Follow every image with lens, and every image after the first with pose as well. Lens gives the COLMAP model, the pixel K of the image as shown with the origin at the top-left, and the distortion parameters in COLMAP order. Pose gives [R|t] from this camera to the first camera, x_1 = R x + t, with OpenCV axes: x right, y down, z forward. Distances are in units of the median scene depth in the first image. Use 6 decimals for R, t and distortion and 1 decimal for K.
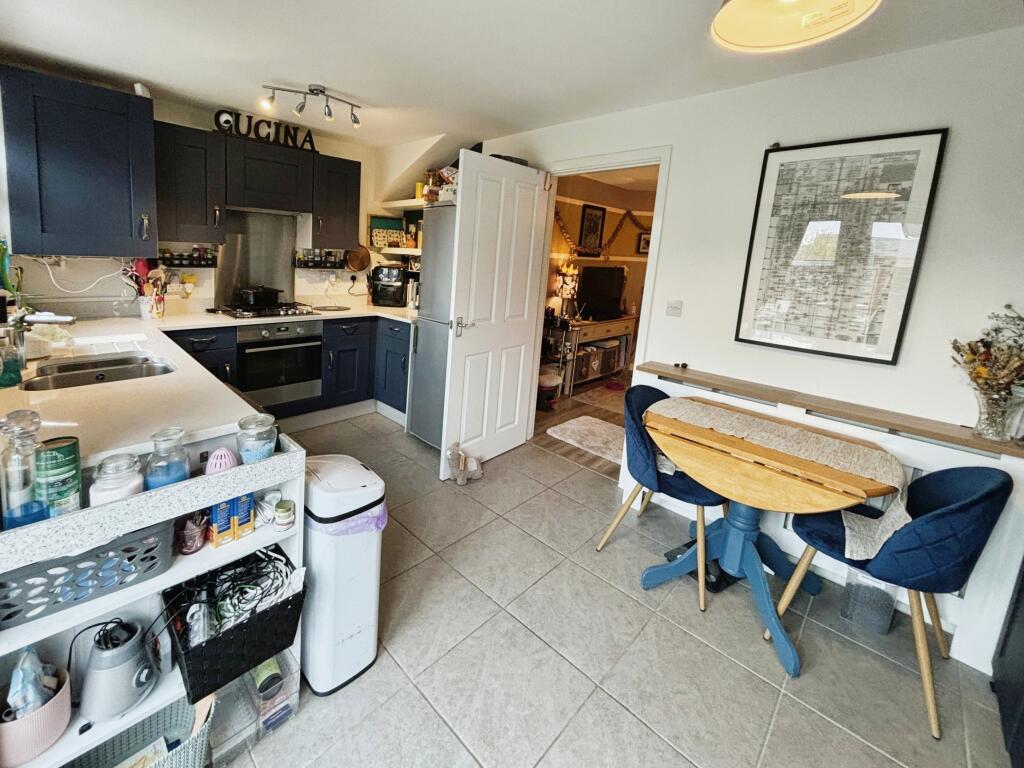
lens RADIAL K [[406.0, 0, 511.6], [0, 406.0, 361.6], [0, 0, 1]] dist [0.001171, 0.000093]
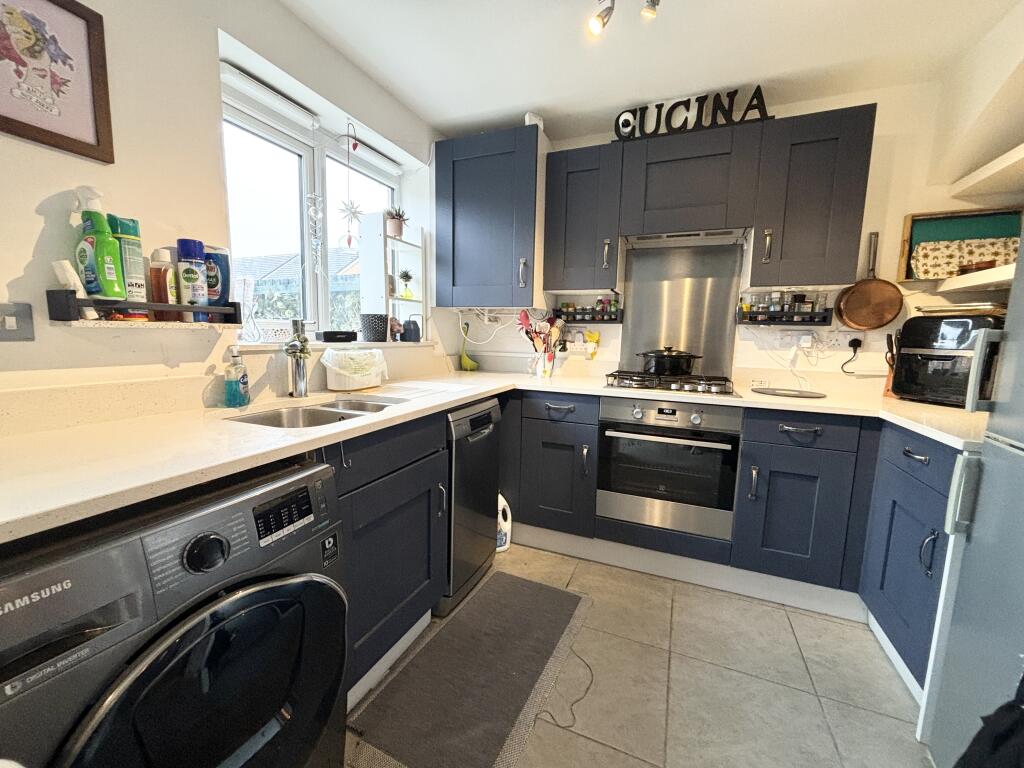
lens RADIAL K [[406.0, 0, 511.6], [0, 406.0, 361.6], [0, 0, 1]] dist [0.001171, 0.000093]
pose [[0.326693, 0.018902, -0.944942, -0.041479], [-0.232152, 0.970775, -0.060843, -0.052385], [0.916175, 0.239247, 0.321533, 0.481084]]
